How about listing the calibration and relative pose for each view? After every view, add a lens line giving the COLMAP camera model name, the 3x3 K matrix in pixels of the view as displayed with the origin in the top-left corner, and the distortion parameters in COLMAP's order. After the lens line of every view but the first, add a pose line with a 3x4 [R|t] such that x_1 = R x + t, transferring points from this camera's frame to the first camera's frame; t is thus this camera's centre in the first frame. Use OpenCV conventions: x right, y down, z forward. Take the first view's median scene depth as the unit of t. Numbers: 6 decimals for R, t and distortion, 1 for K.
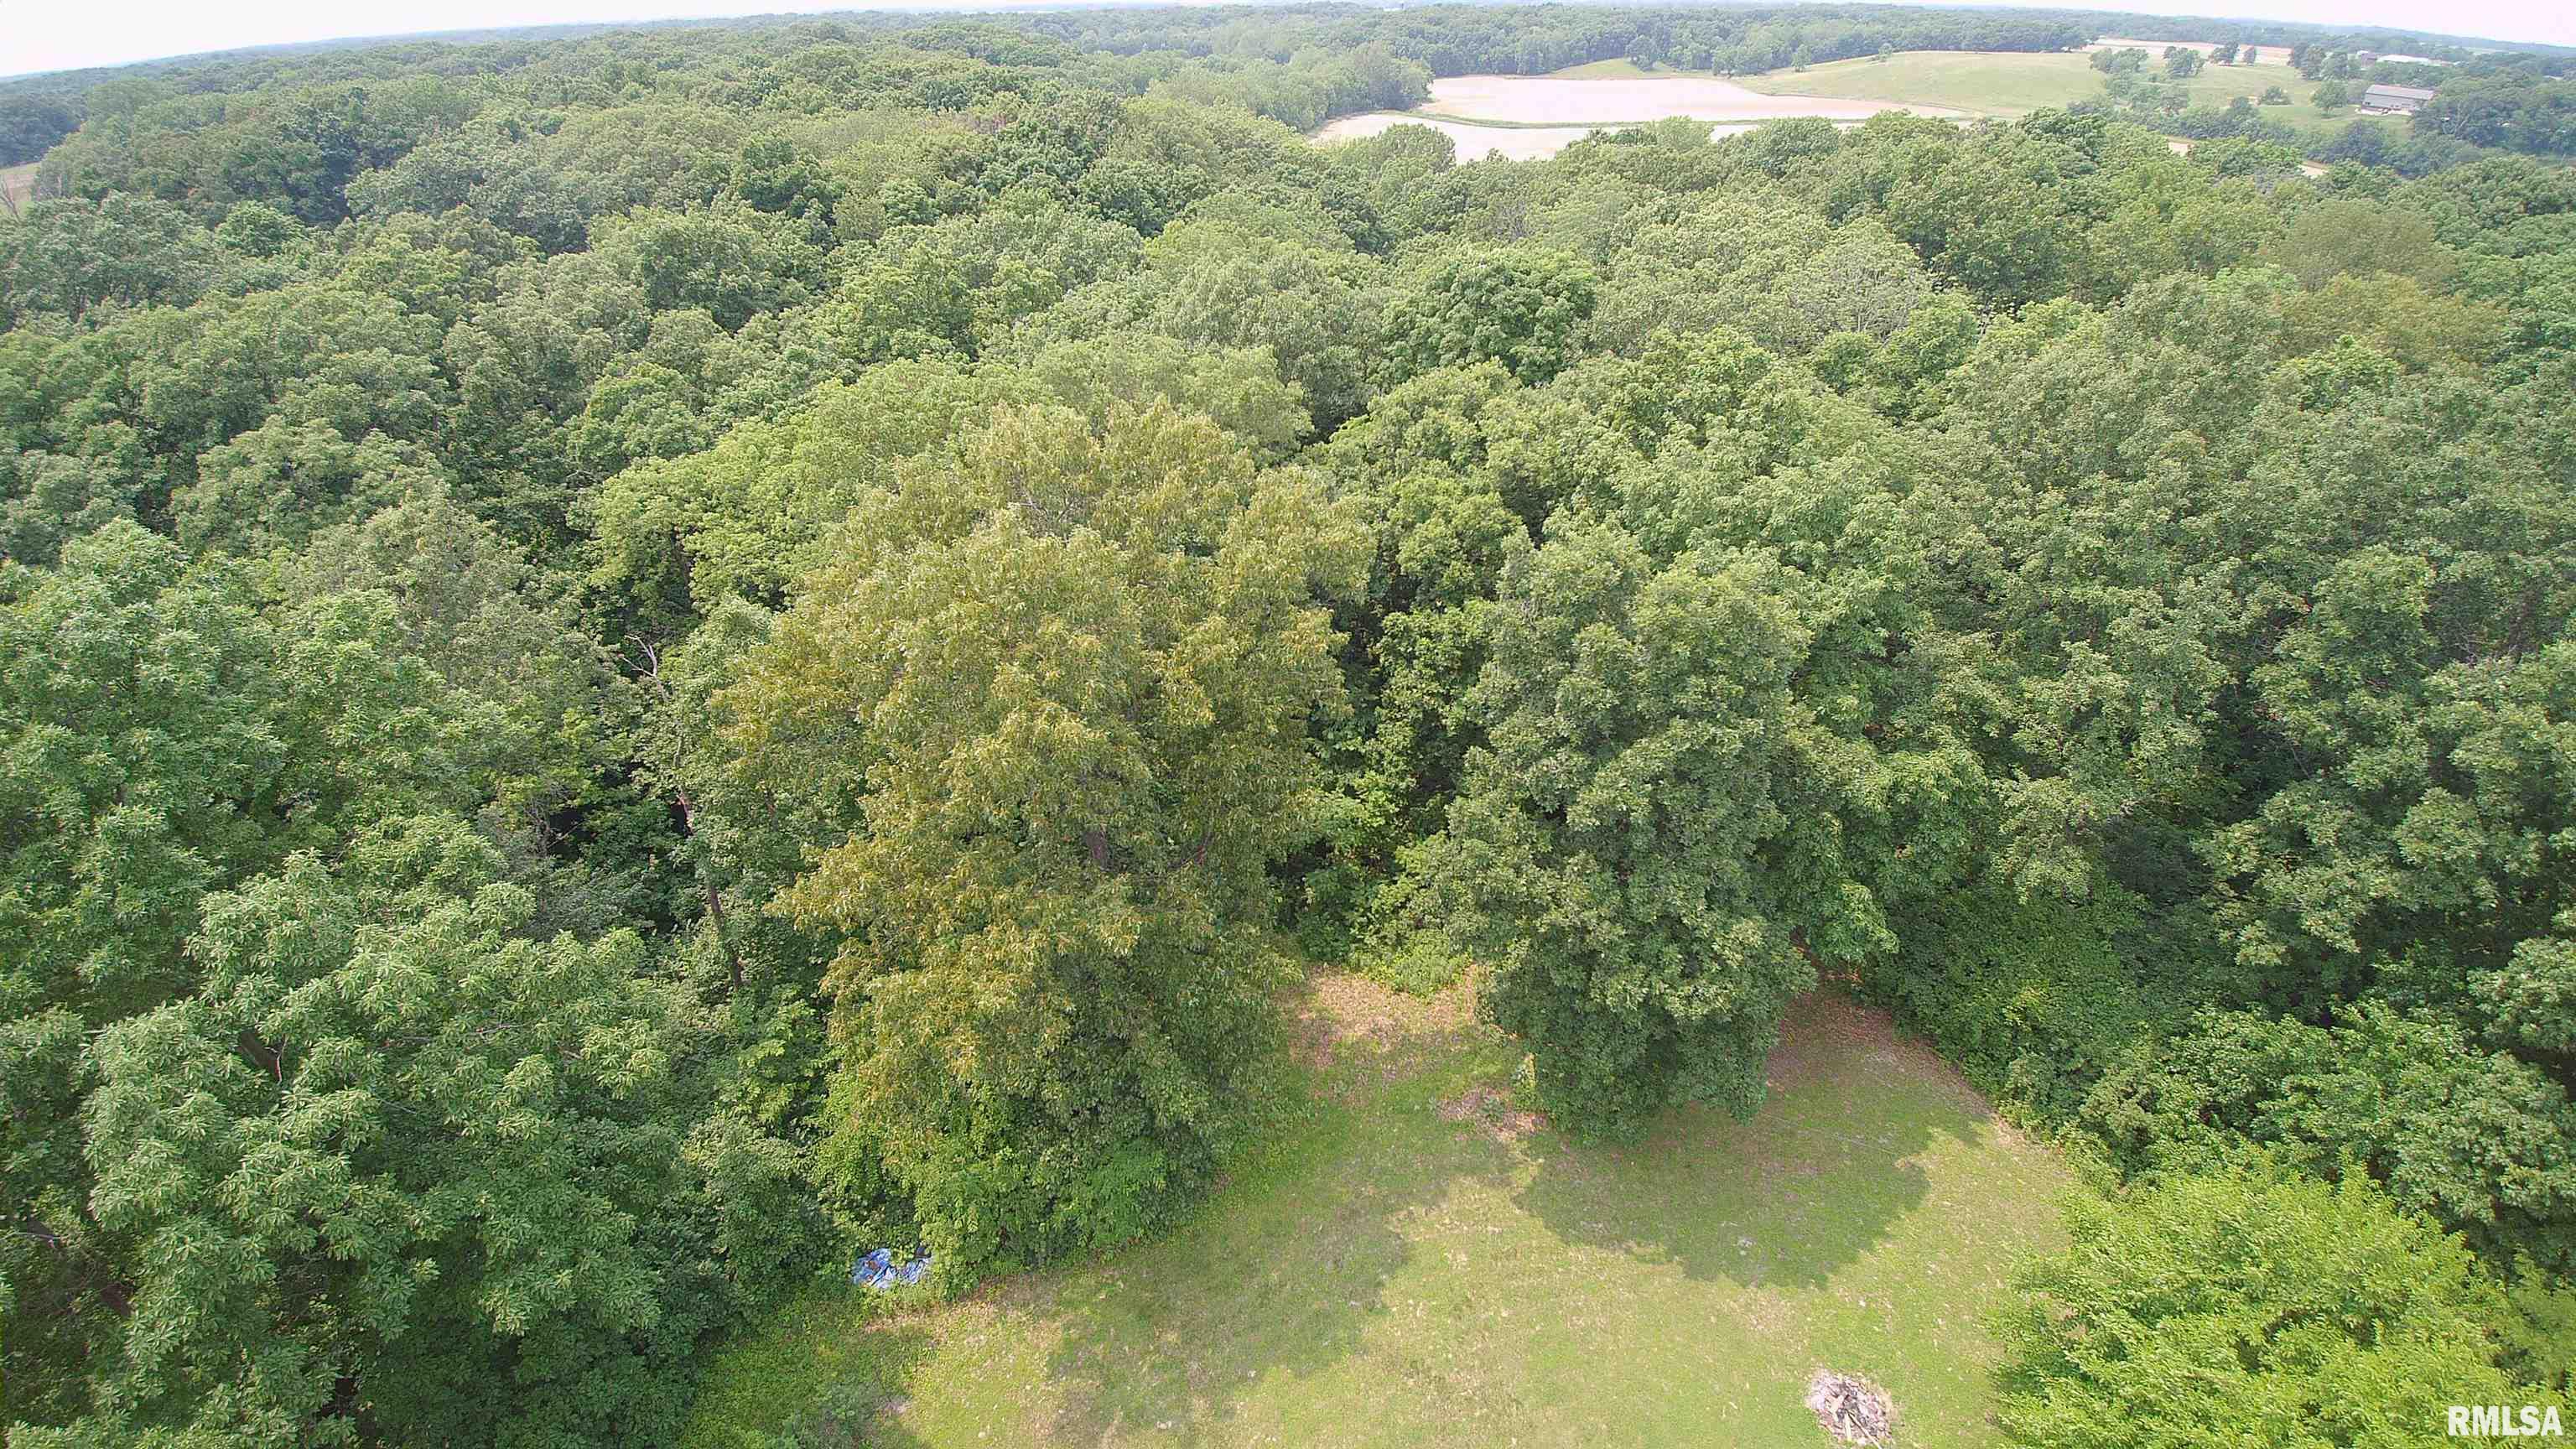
lens RADIAL K [[1200.3, 0, 1305.0], [0, 1200.3, 718.0], [0, 0, 1]] dist [-0.034325, -0.015486]
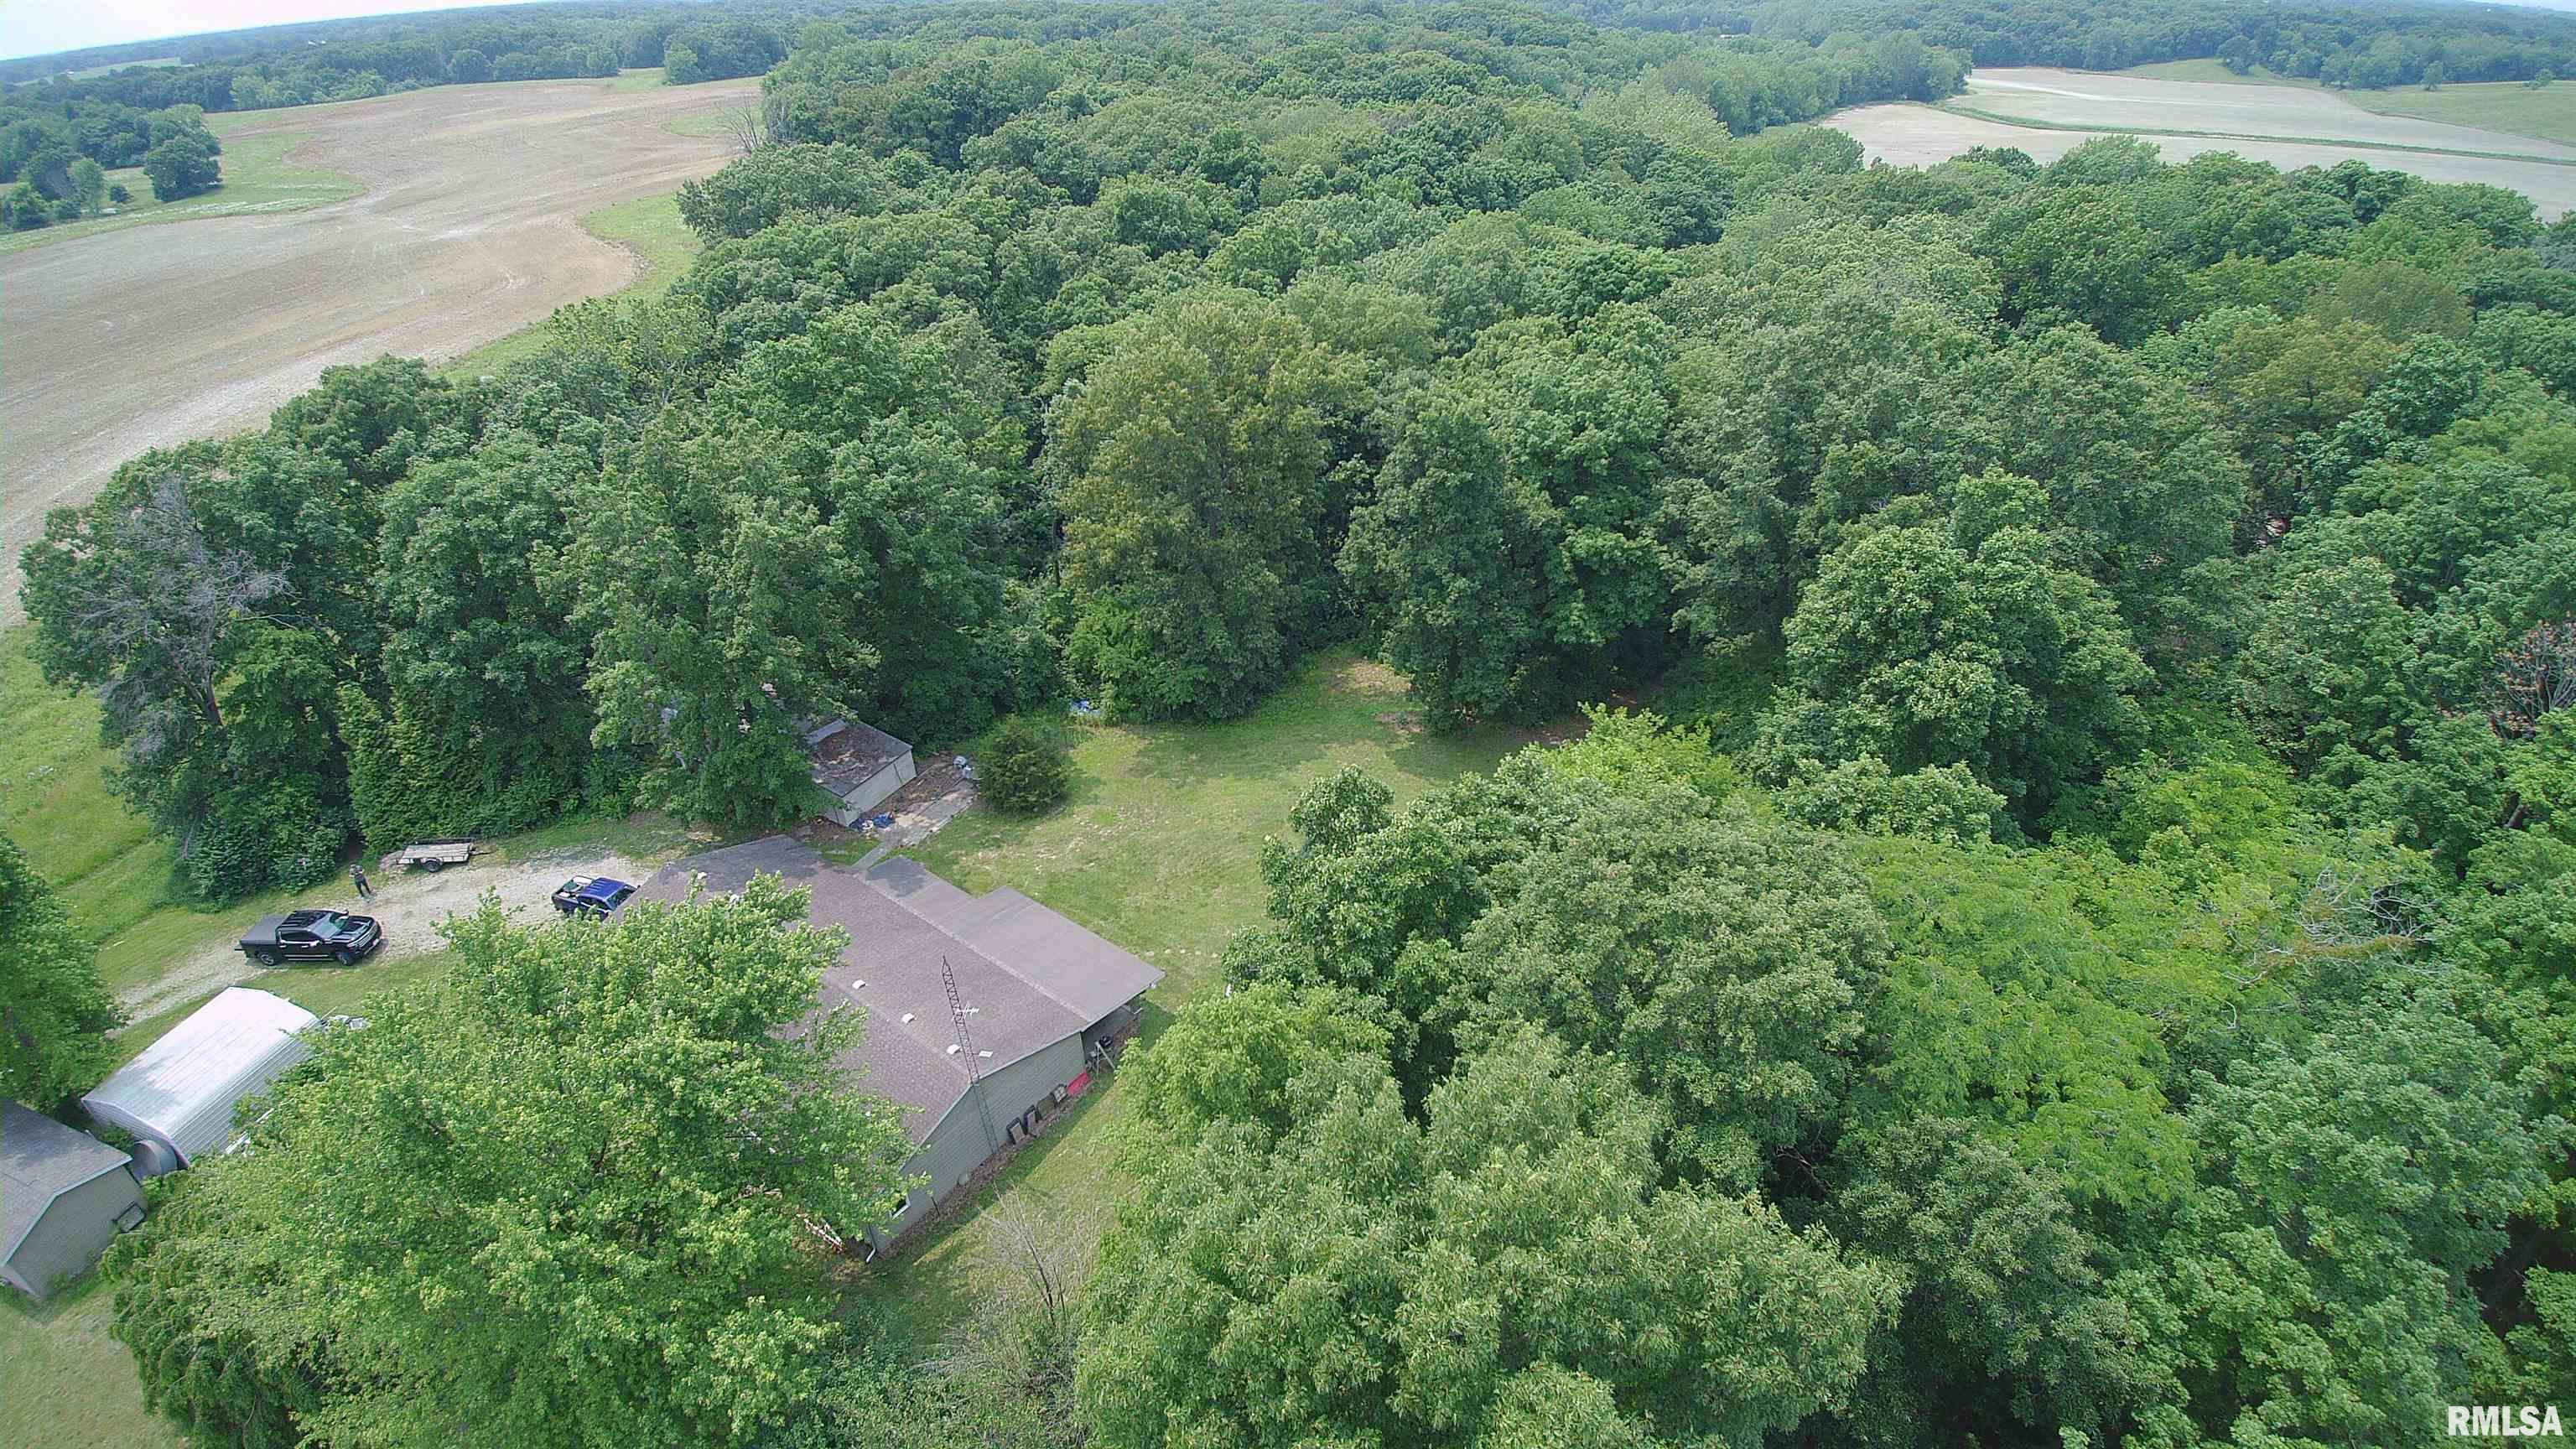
lens RADIAL K [[1200.3, 0, 1305.0], [0, 1200.3, 718.0], [0, 0, 1]] dist [-0.034325, -0.015486]
pose [[0.919942, 0.202567, -0.335668, 0.427358], [-0.194861, 0.979181, 0.056870, 0.170046], [0.340200, 0.013091, 0.940262, -0.509326]]
